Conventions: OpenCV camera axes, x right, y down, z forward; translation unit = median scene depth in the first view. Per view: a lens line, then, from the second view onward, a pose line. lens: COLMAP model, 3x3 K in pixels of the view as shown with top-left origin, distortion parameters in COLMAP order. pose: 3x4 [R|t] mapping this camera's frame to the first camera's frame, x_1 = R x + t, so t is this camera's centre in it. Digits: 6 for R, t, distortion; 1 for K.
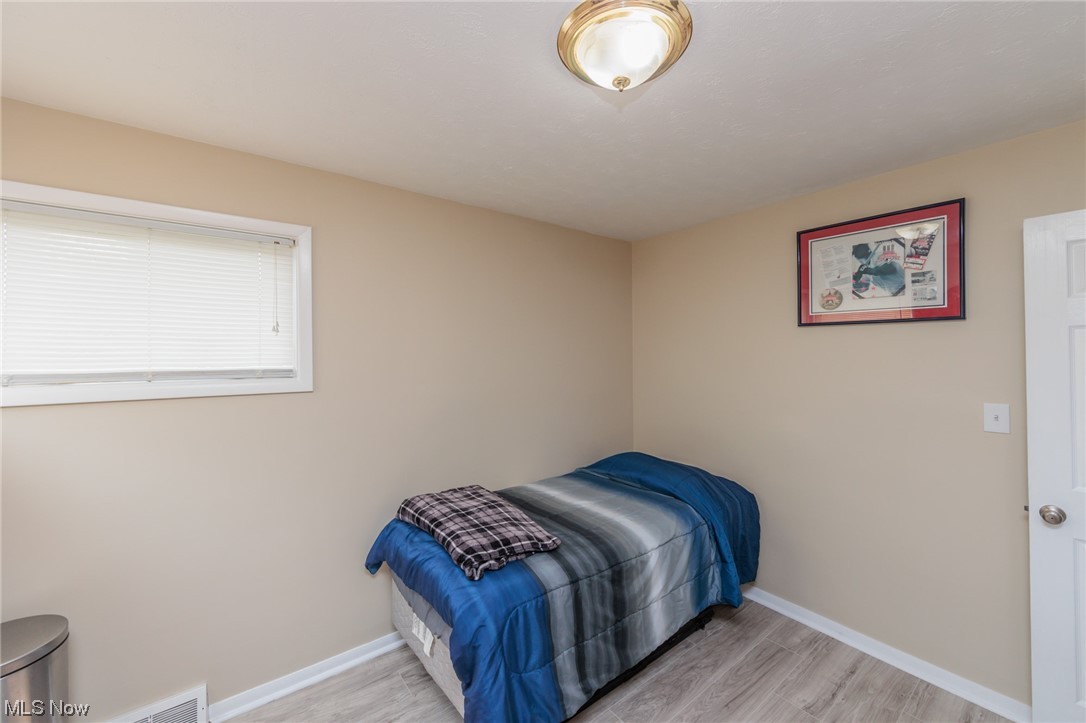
lens RADIAL K [[425.1, 0, 546.0], [0, 425.1, 357.2], [0, 0, 1]] dist [-0.005566, 0.000216]
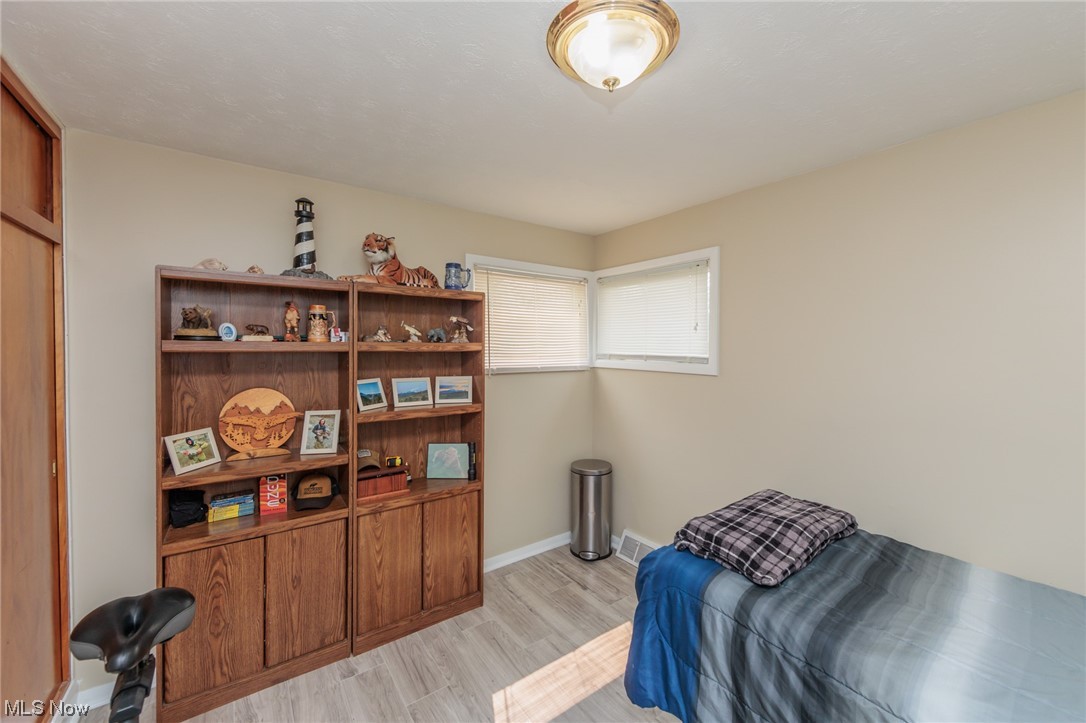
lens RADIAL K [[425.1, 0, 545.9], [0, 425.1, 353.5], [0, 0, 1]] dist [-0.005566, 0.000216]
pose [[-0.039158, 0.026707, -0.998876, 0.752617], [-0.008703, 0.999596, 0.027067, -0.015601], [0.999195, 0.009753, -0.038909, 0.544934]]
